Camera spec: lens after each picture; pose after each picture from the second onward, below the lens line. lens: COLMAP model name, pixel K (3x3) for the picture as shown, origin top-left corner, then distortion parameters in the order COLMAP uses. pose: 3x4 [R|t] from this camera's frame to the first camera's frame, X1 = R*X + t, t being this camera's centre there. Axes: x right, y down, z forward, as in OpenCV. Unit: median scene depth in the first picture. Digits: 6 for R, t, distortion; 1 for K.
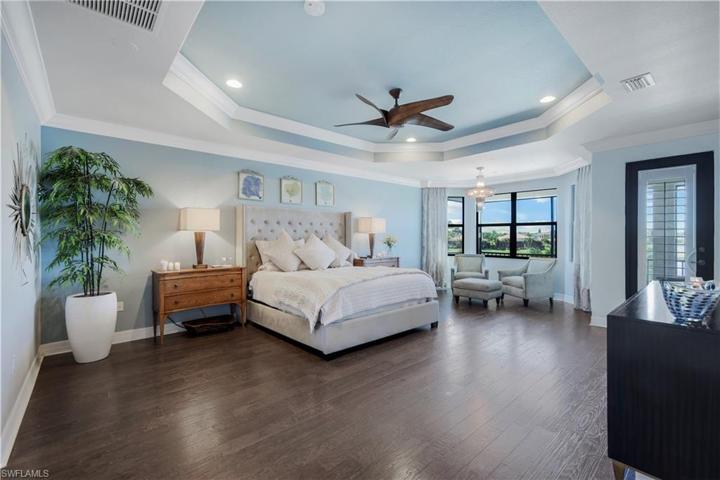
lens RADIAL K [[317.9, 0, 364.6], [0, 317.9, 239.0], [0, 0, 1]] dist [-0.003854, 0.001018]
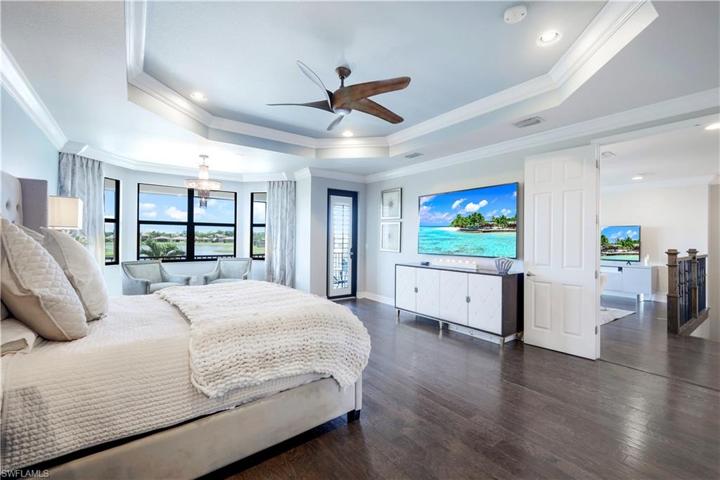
lens RADIAL K [[317.9, 0, 364.4], [0, 317.9, 239.6], [0, 0, 1]] dist [-0.003854, 0.001018]
pose [[0.092596, -0.001180, 0.995703, -0.436714], [-0.006261, 0.999979, 0.001768, -0.006458], [-0.995684, -0.006398, 0.092587, 0.496666]]
